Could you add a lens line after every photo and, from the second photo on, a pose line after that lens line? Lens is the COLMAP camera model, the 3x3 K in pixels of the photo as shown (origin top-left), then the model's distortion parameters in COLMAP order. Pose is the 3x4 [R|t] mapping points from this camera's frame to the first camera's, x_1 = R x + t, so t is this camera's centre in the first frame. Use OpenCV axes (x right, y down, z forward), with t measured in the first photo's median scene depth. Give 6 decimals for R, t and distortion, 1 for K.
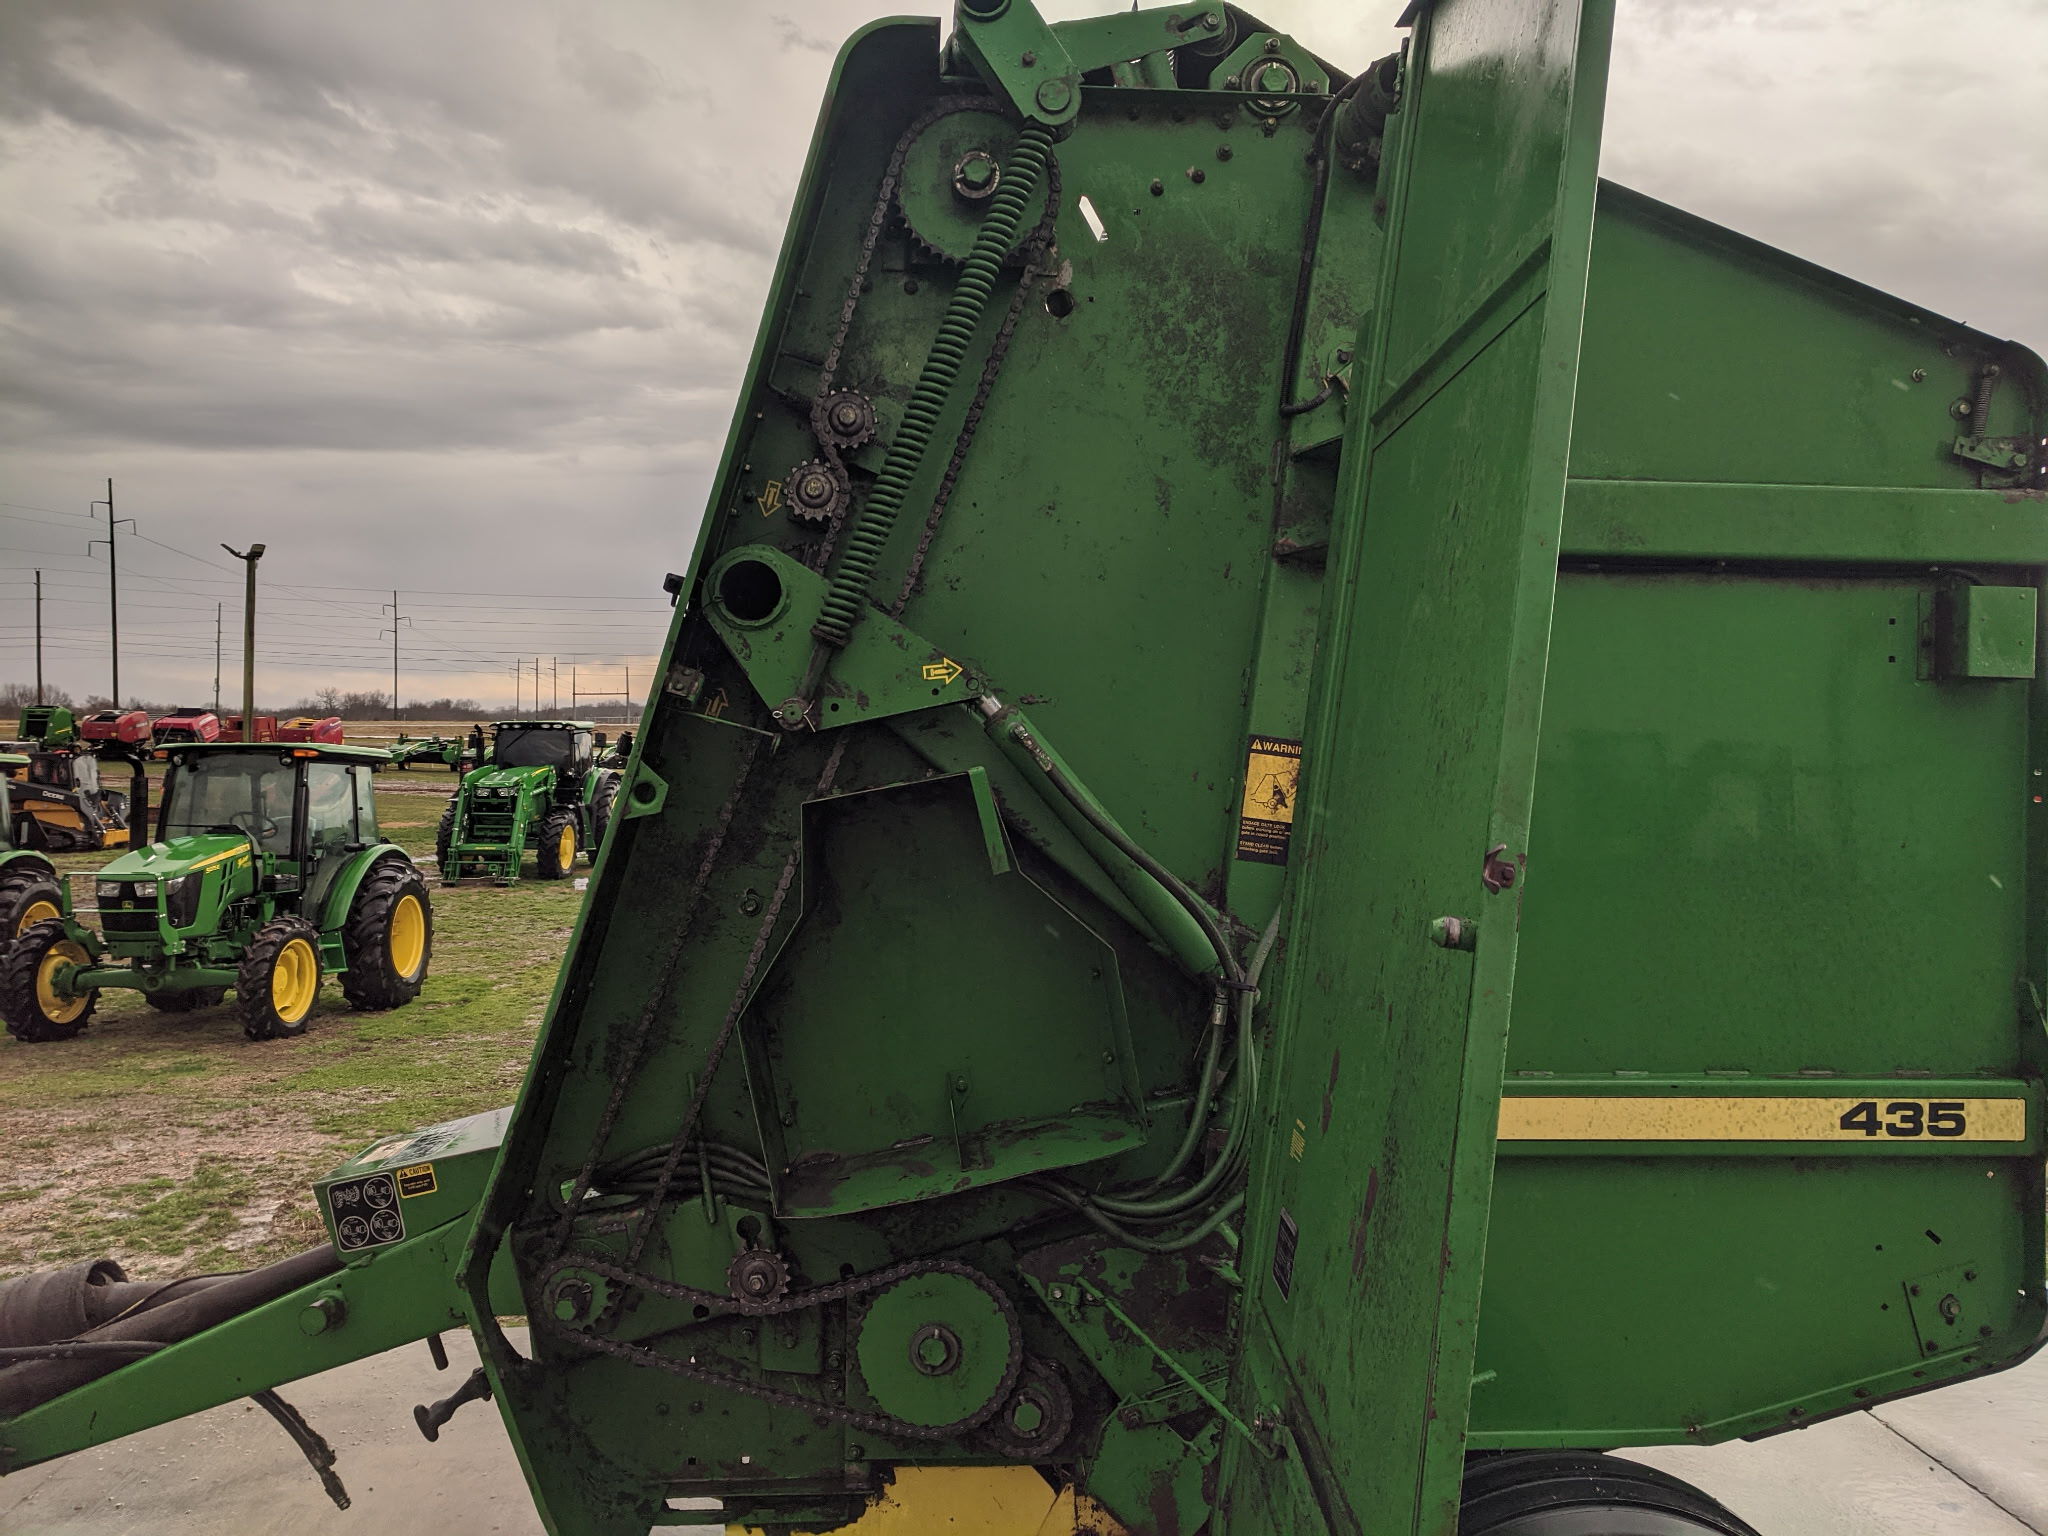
lens RADIAL K [[1524.9, 0, 1015.7], [0, 1524.9, 713.5], [0, 0, 1]] dist [0.010312, 0.003100]
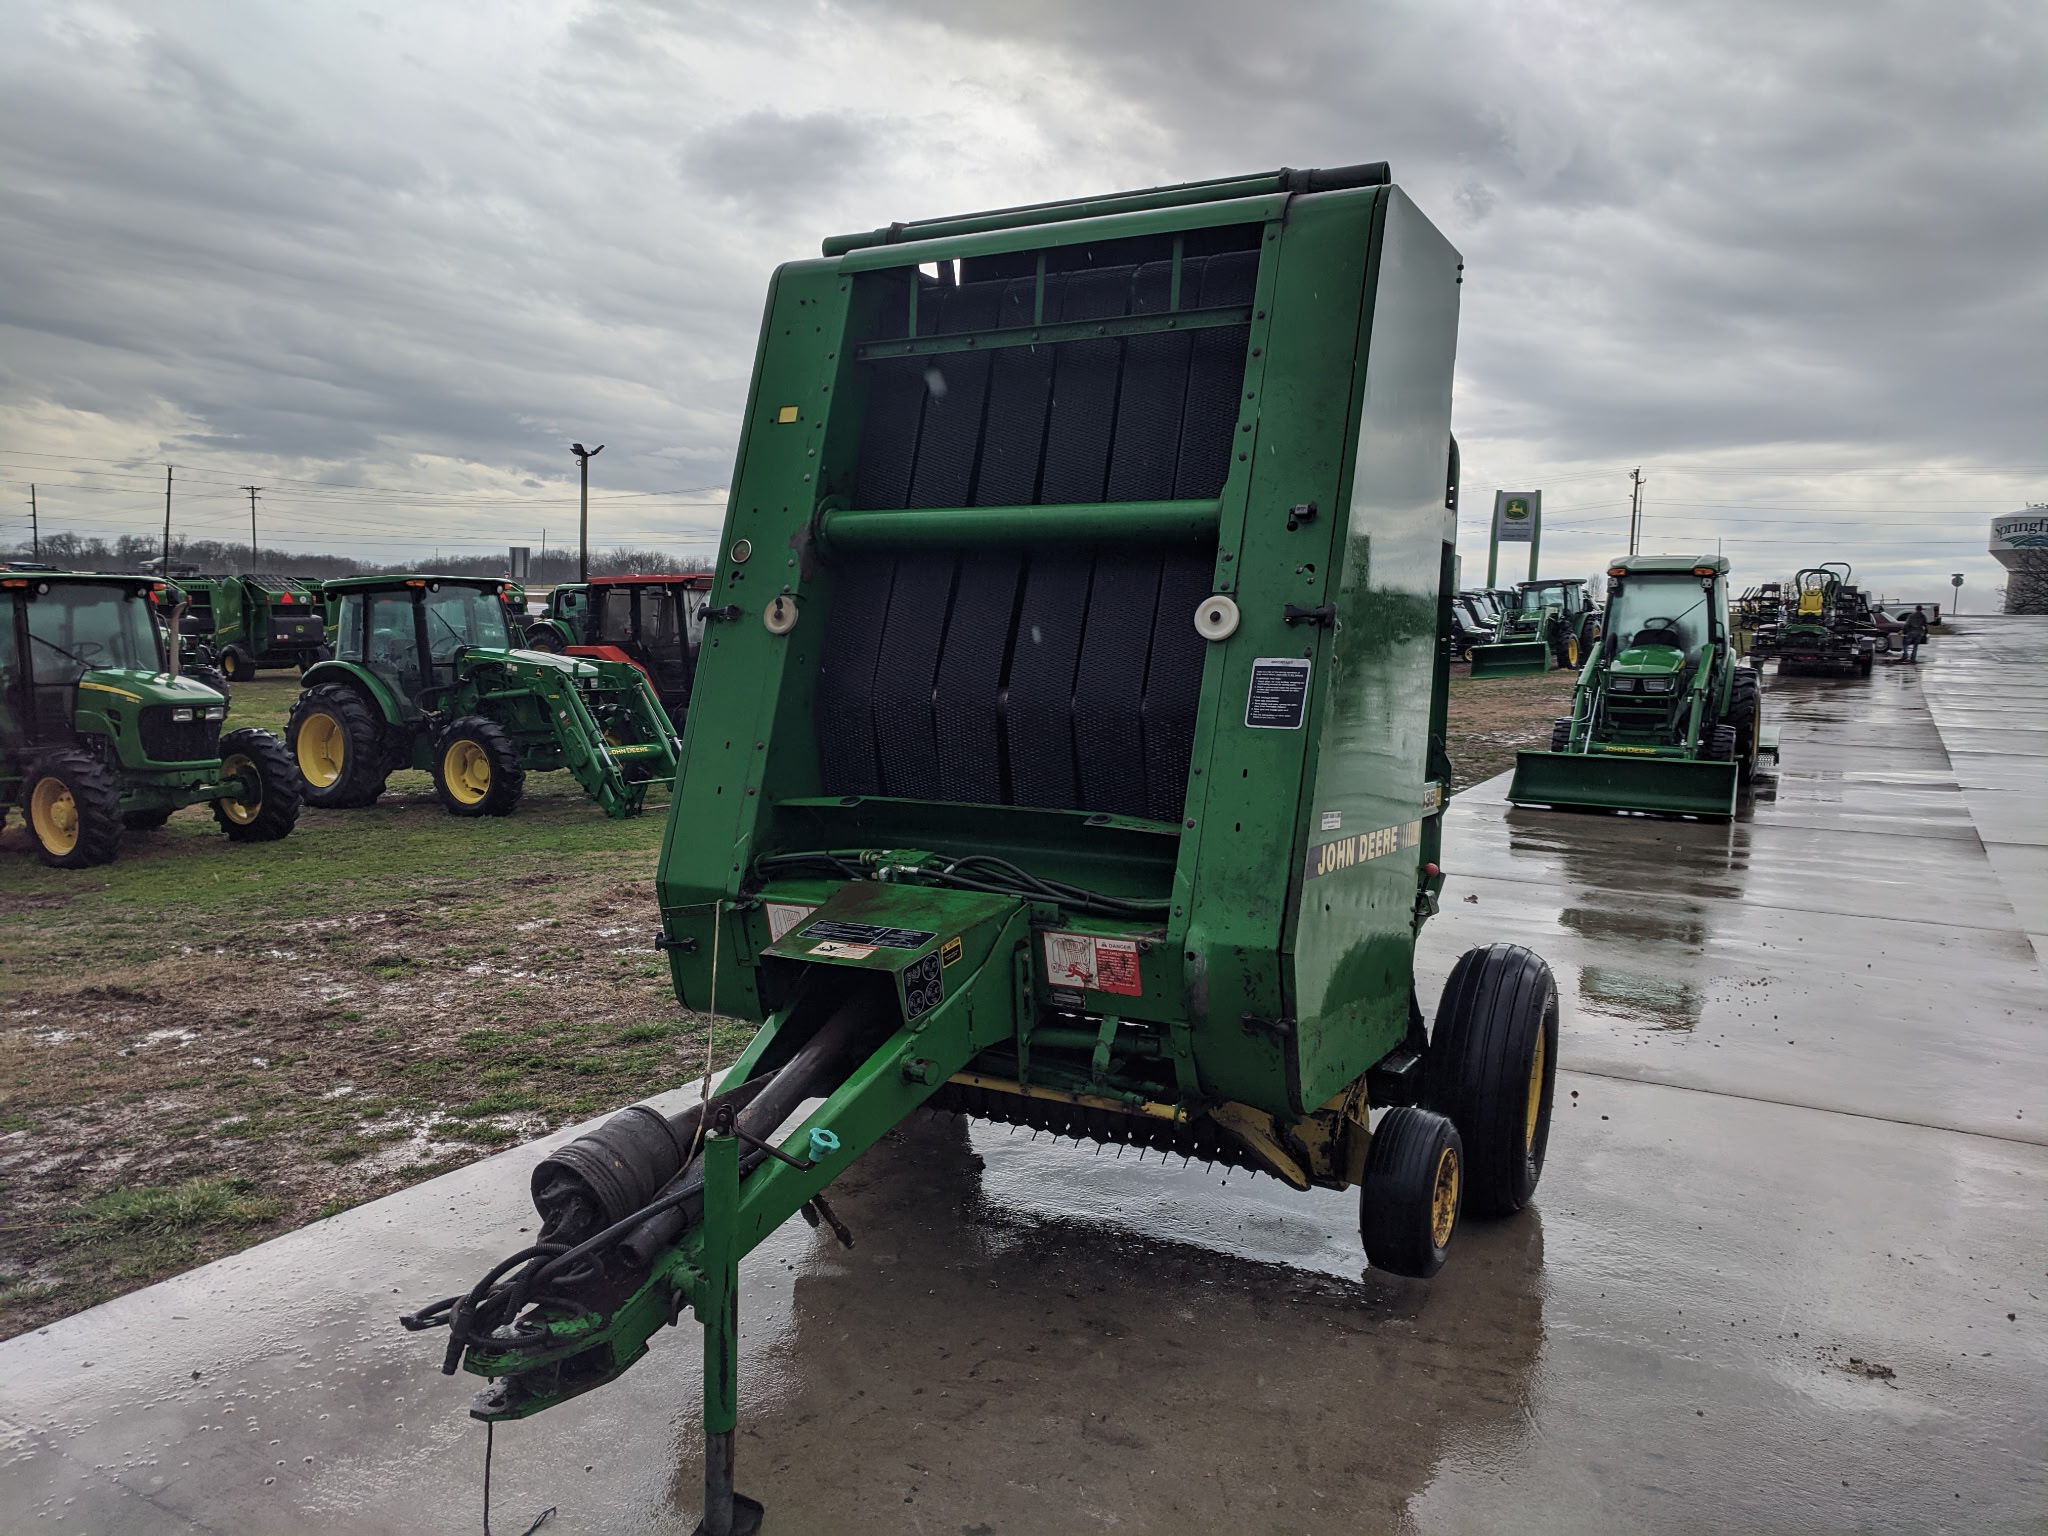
lens RADIAL K [[1524.9, 0, 1015.7], [0, 1524.9, 713.5], [0, 0, 1]] dist [0.010312, 0.003100]
pose [[0.532704, -0.026481, 0.845887, -0.289704], [-0.053691, 0.996439, 0.065006, 0.006315], [-0.844597, -0.080045, 0.529385, 0.066152]]
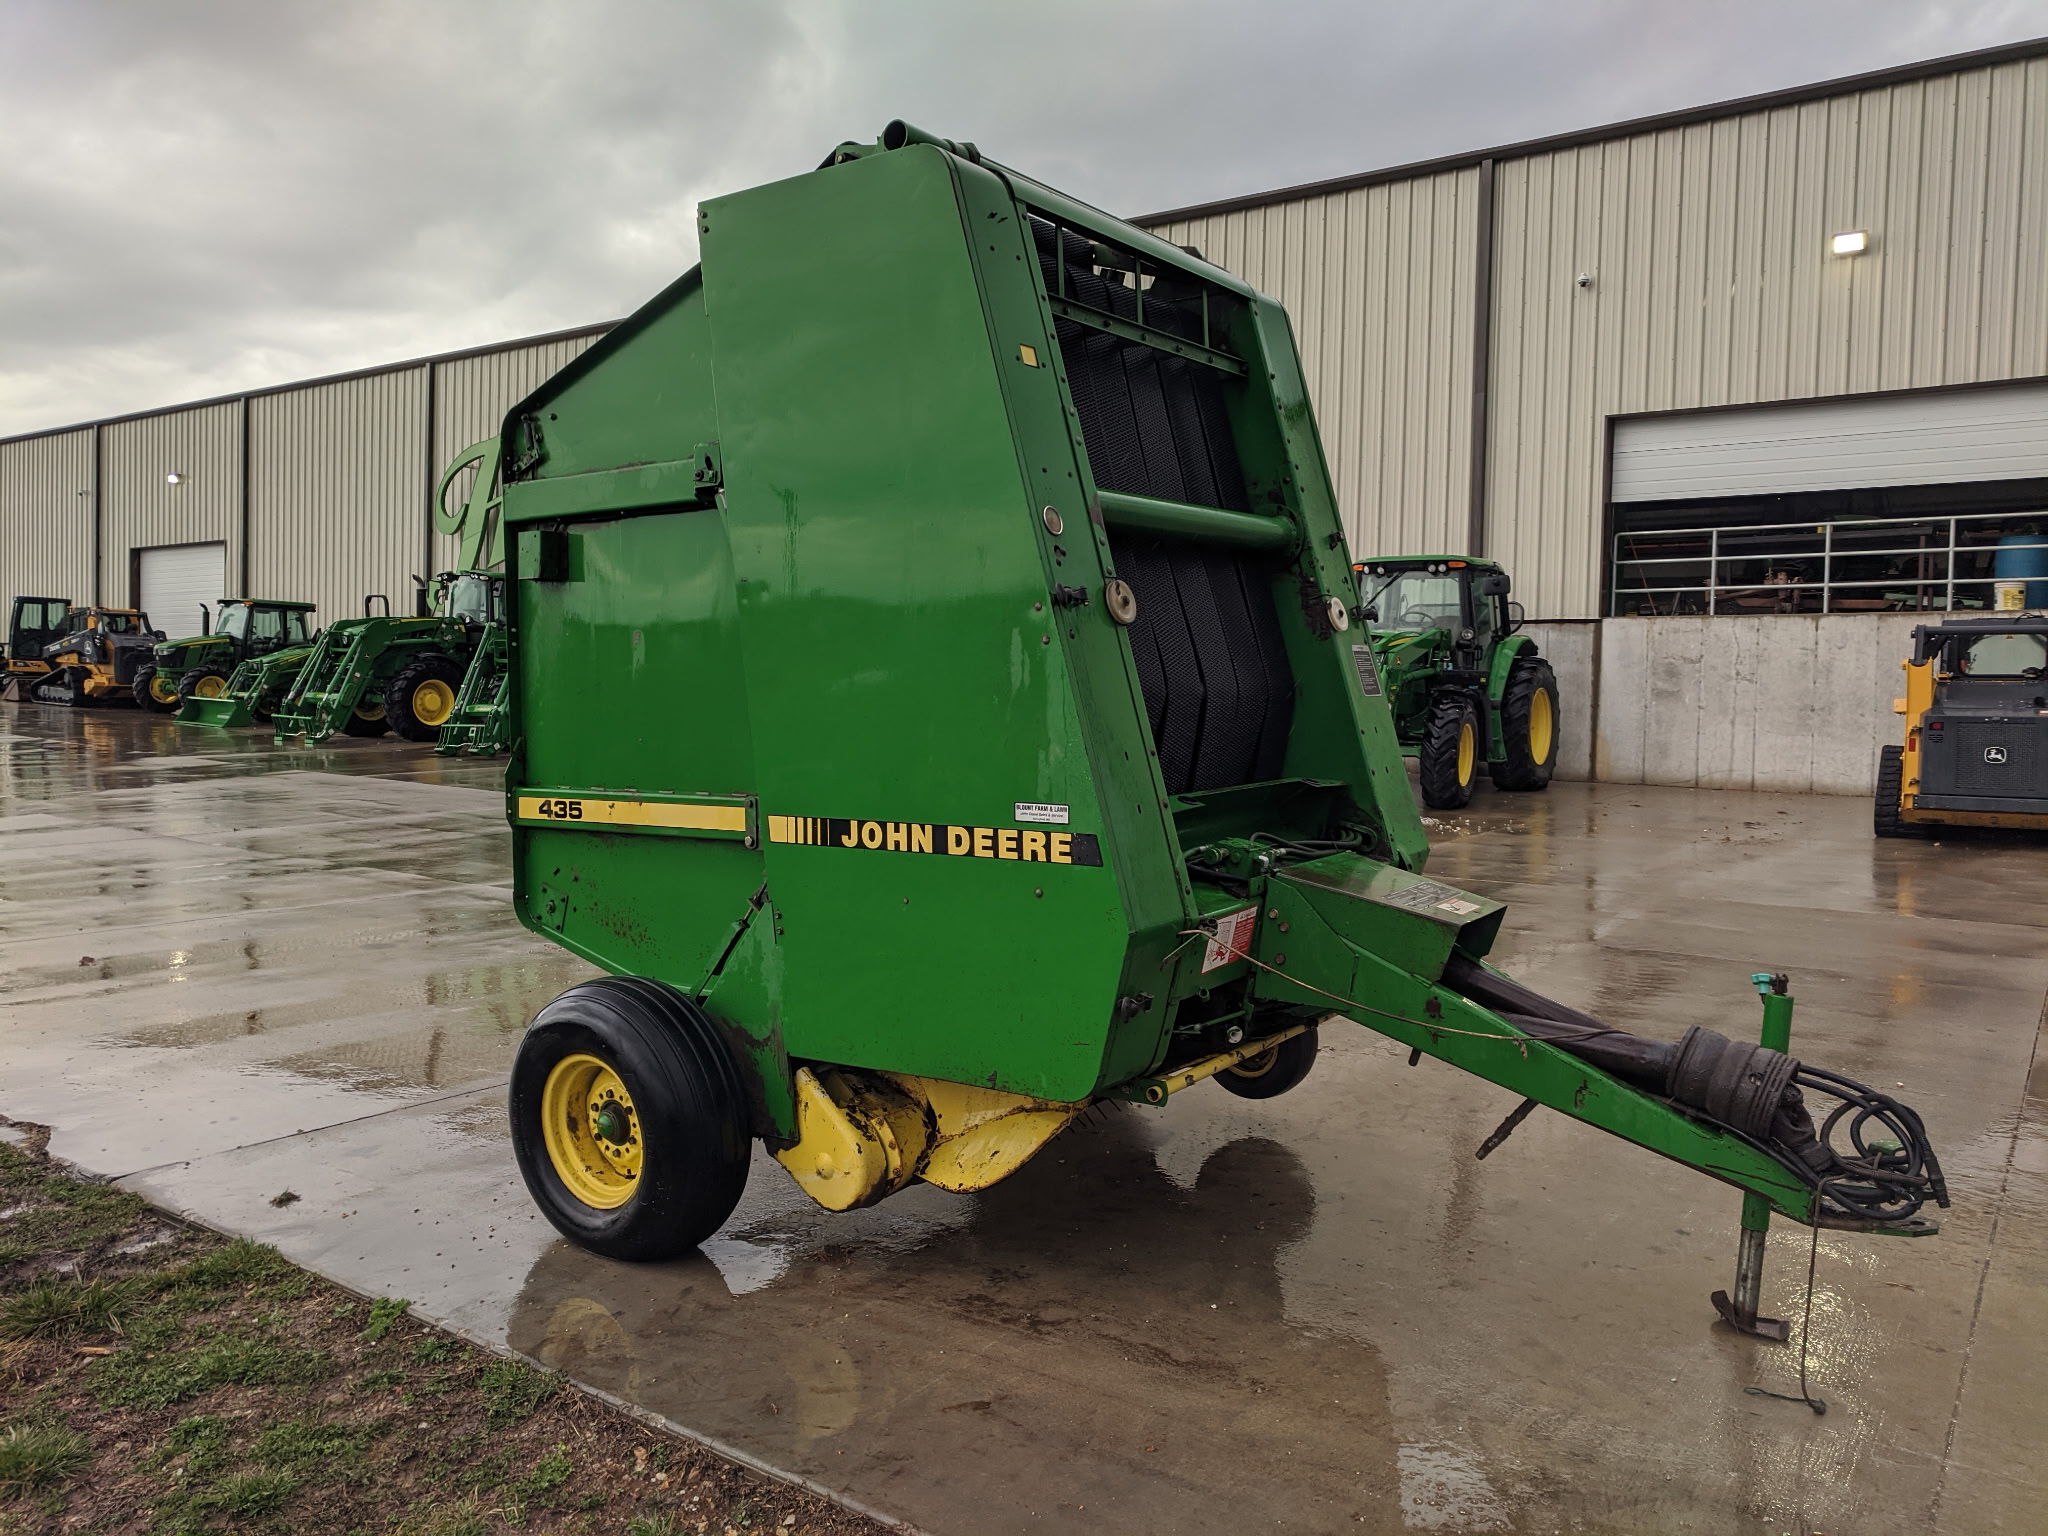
lens RADIAL K [[1535.3, 0, 1007.6], [0, 1535.3, 705.5], [0, 0, 1]] dist [0.008458, 0.004716]
pose [[-0.779423, -0.009573, 0.626424, -0.205191], [-0.020759, 0.999729, -0.010552, 0.030647], [-0.626154, -0.021229, -0.779411, 0.496111]]
